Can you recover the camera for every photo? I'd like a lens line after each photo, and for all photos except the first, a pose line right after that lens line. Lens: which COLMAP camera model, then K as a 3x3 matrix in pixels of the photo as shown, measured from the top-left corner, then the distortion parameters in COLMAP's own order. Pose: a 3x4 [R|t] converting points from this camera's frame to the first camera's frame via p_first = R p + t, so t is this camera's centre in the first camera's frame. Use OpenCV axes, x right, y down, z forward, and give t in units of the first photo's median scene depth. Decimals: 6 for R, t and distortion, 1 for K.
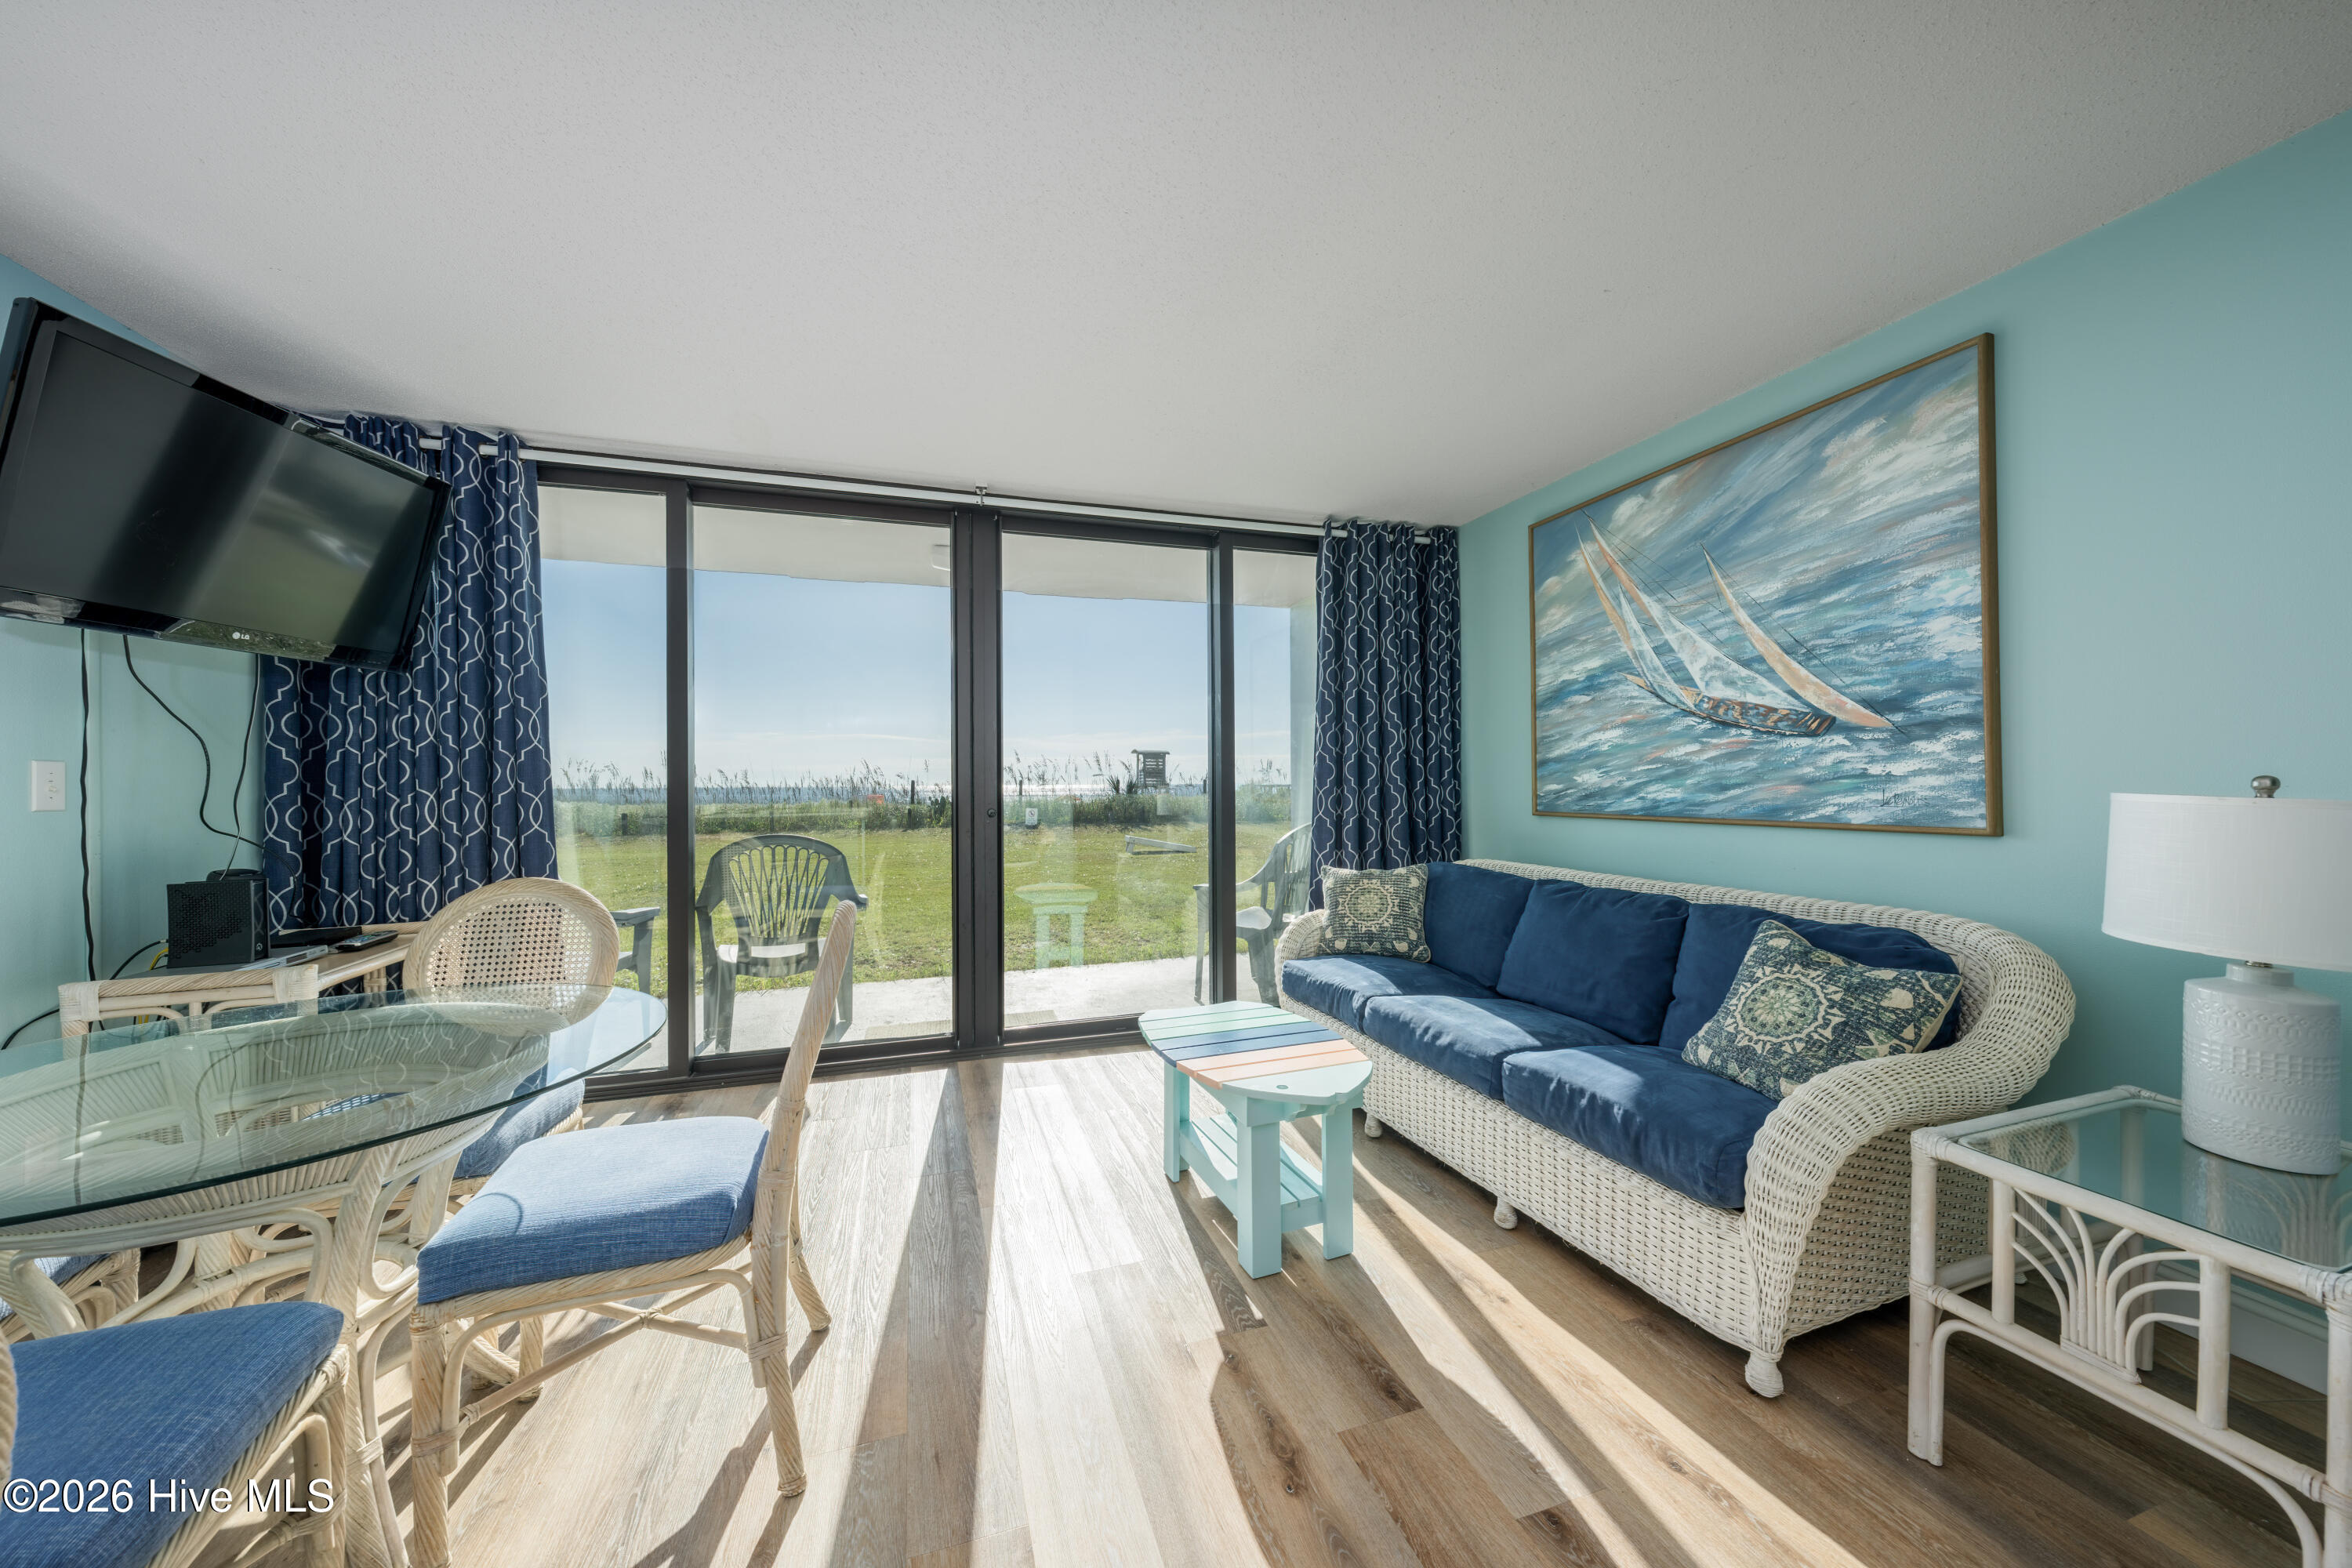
lens RADIAL K [[816.1, 0, 1172.0], [0, 816.1, 776.7], [0, 0, 1]] dist [0.003342, 0.000297]
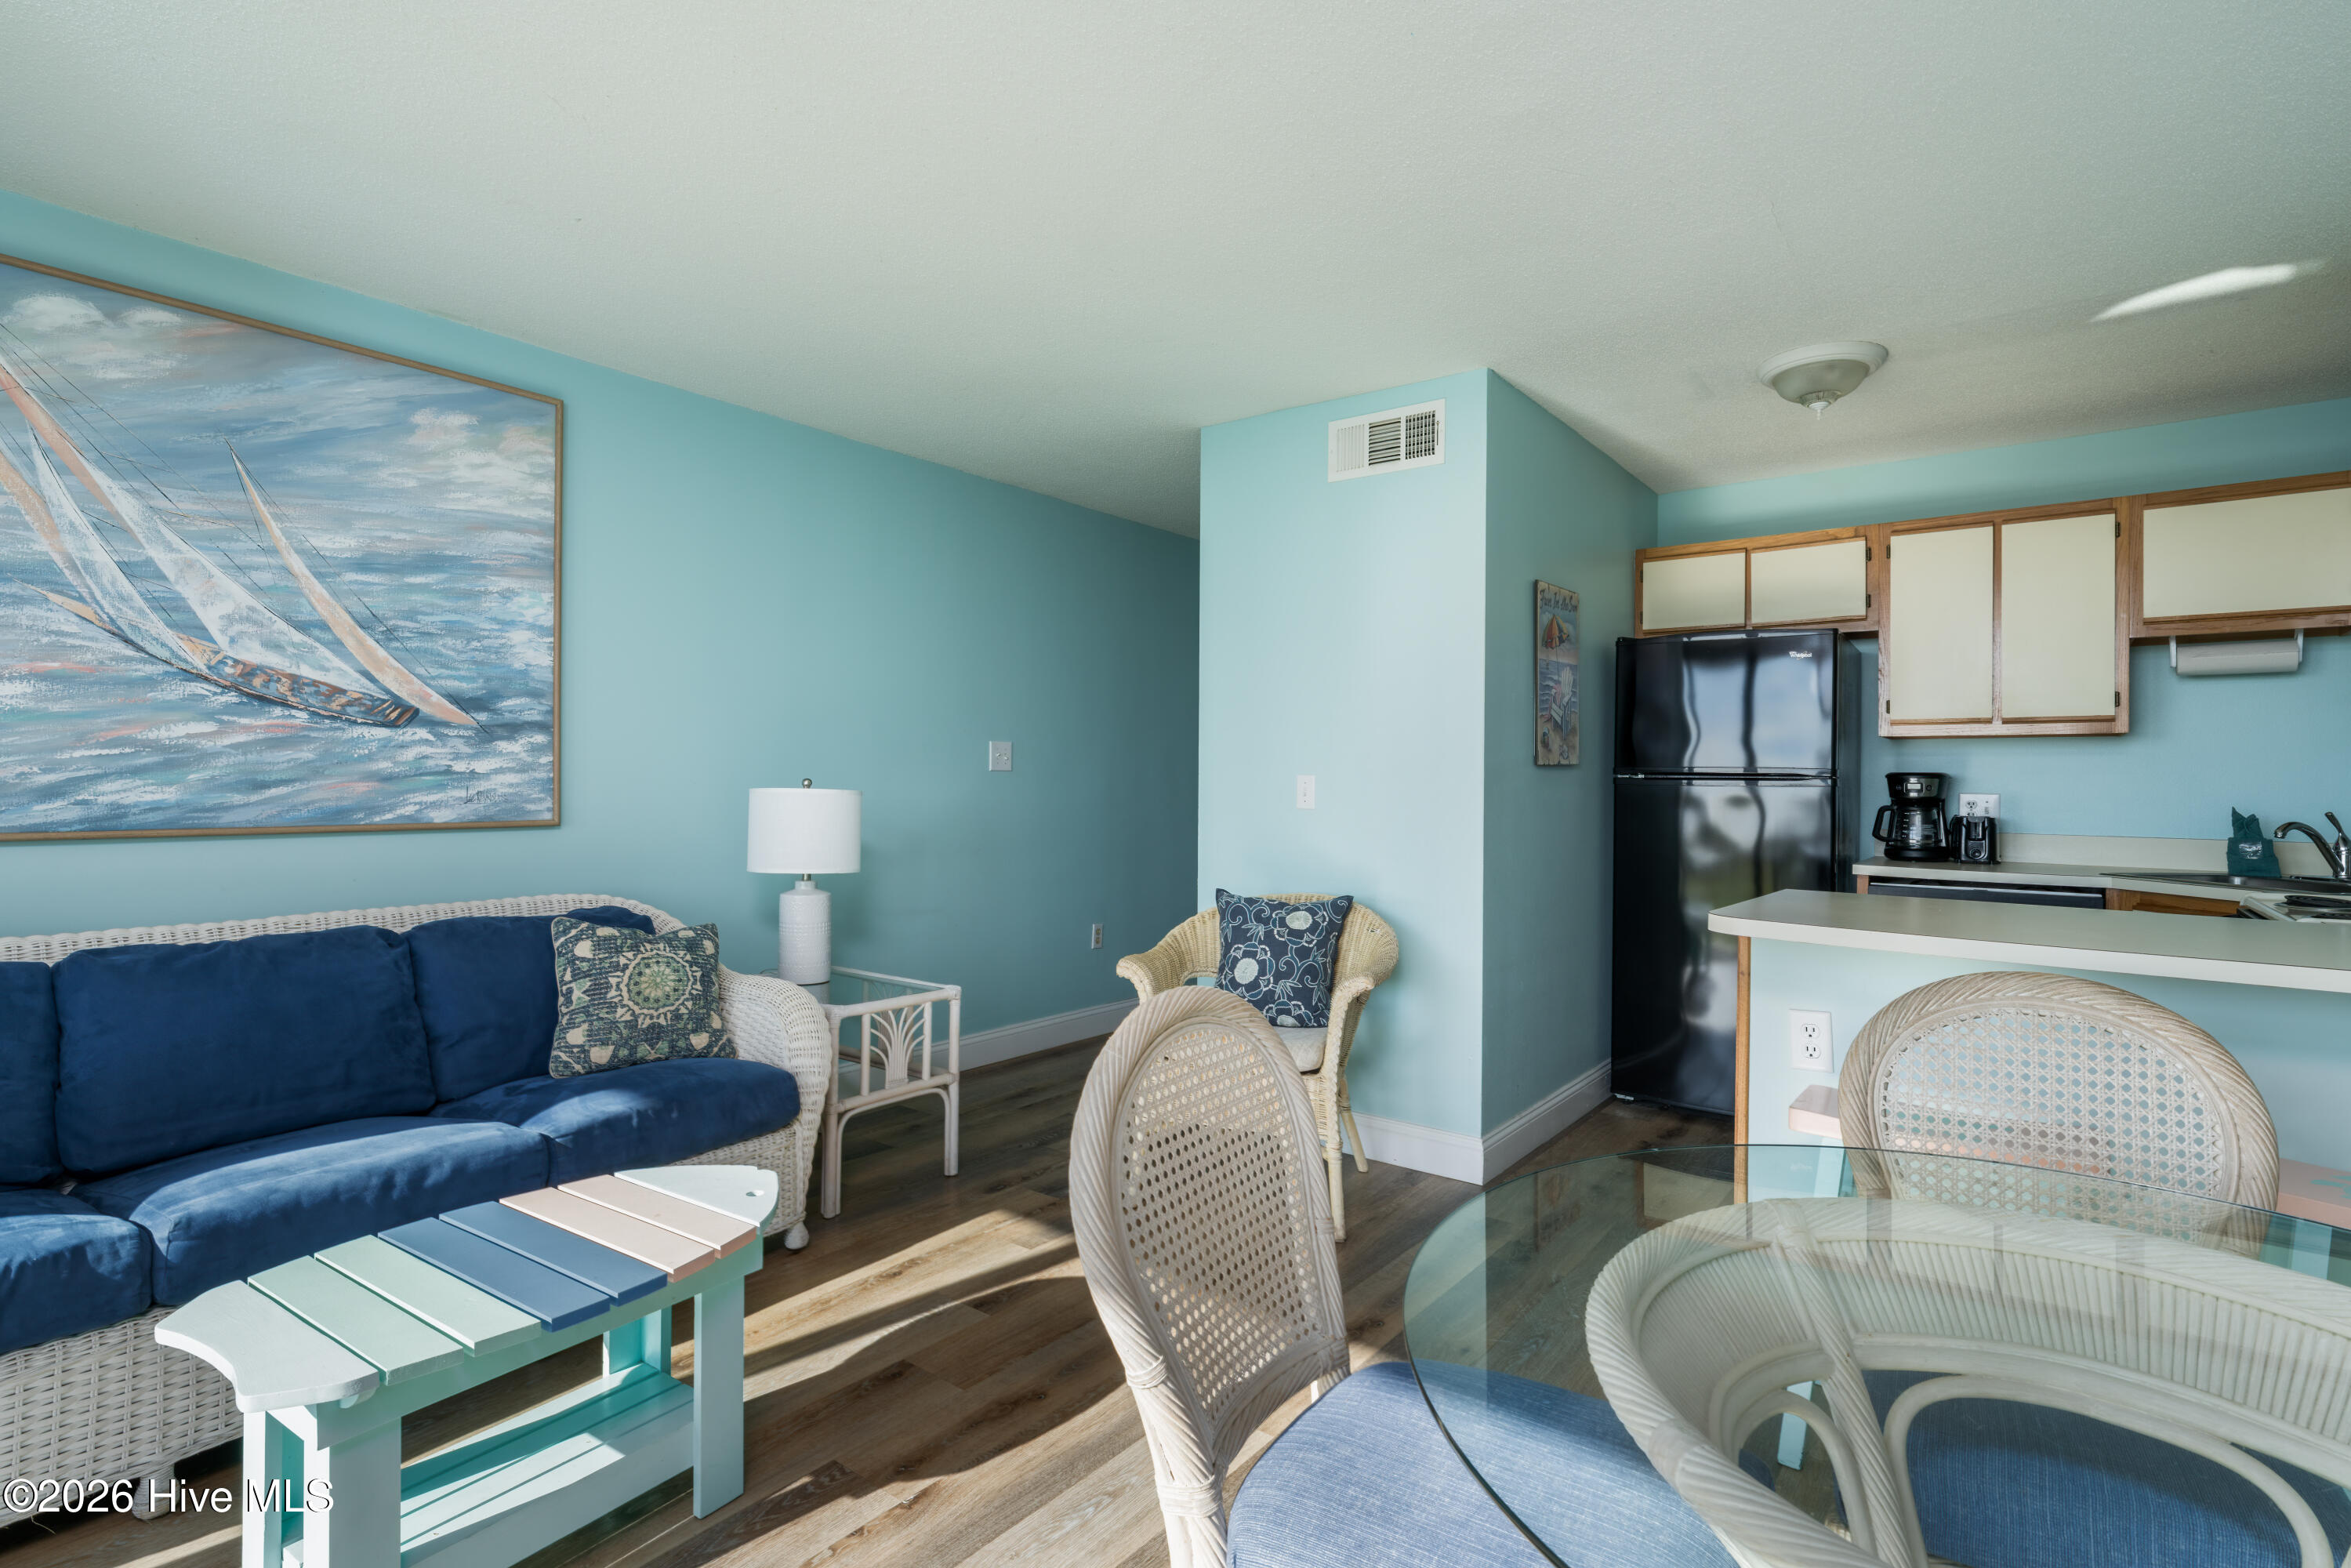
lens RADIAL K [[1208.3, 0, 1175.9], [0, 1208.3, 782.9], [0, 0, 1]] dist [-0.003960, -0.000298]
pose [[-0.584699, 0.001898, 0.811248, -0.786424], [-0.009450, 0.999913, -0.009150, 0.015100], [-0.811195, -0.013016, -0.584630, 1.085195]]
